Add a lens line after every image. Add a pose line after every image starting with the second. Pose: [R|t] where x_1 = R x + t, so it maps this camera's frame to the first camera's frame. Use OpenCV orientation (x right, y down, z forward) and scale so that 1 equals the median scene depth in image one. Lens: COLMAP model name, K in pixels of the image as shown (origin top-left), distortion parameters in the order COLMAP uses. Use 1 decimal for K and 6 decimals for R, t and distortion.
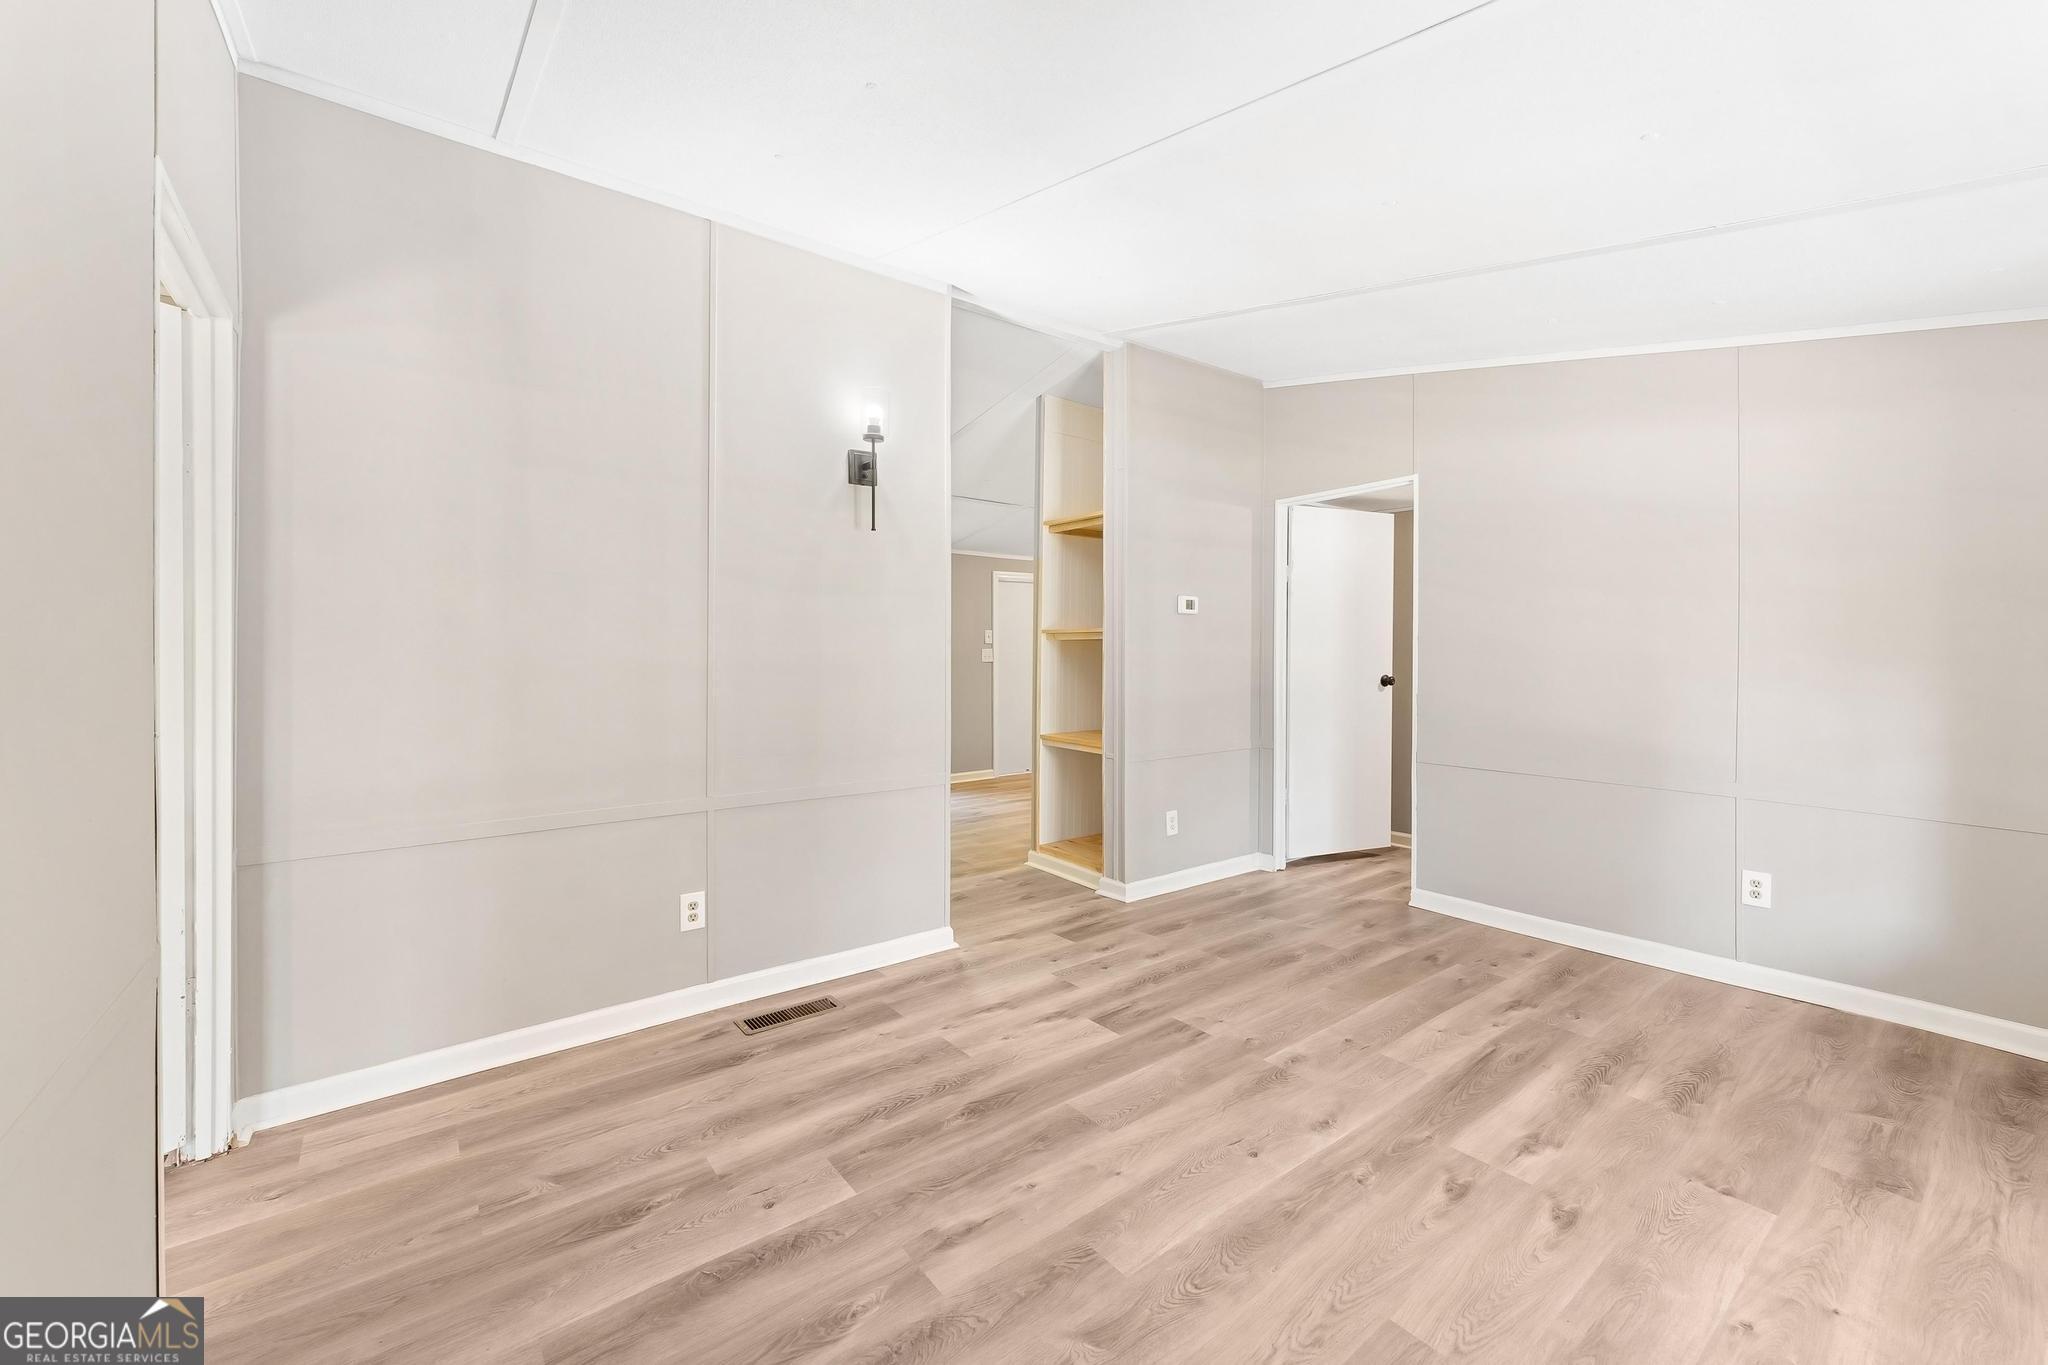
lens RADIAL K [[824.4, 0, 1031.8], [0, 824.4, 665.8], [0, 0, 1]] dist [-0.003256, 0.000638]
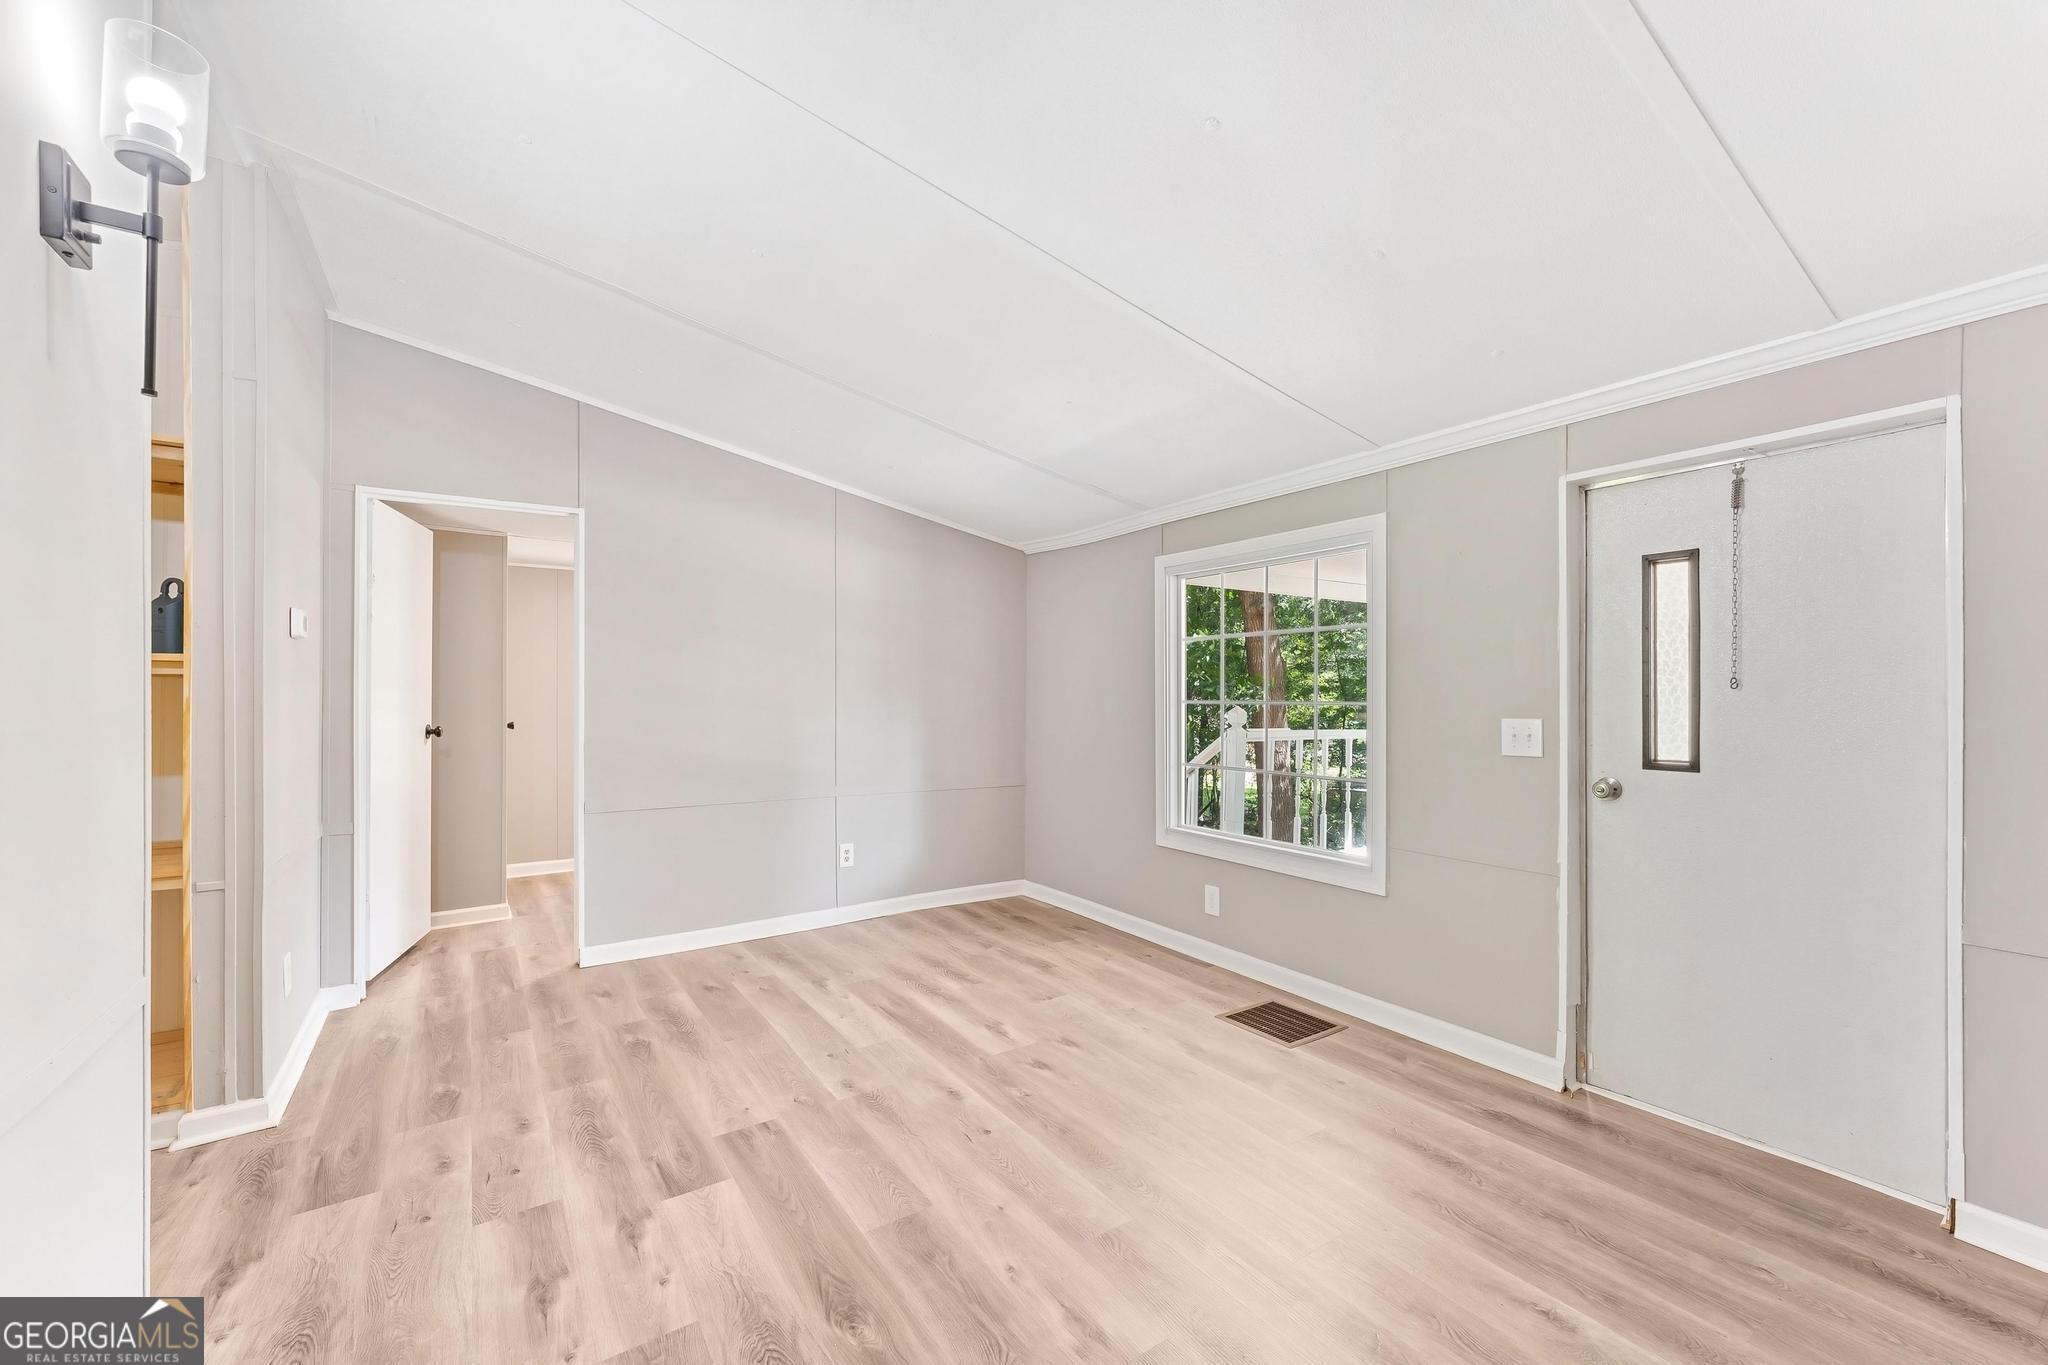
lens RADIAL K [[824.4, 0, 1027.8], [0, 824.4, 690.5], [0, 0, 1]] dist [-0.003256, 0.000638]
pose [[0.060150, 0.004647, 0.998179, -0.656550], [0.018225, 0.999817, -0.005753, -0.013134], [-0.998023, 0.018538, 0.060055, 0.640886]]
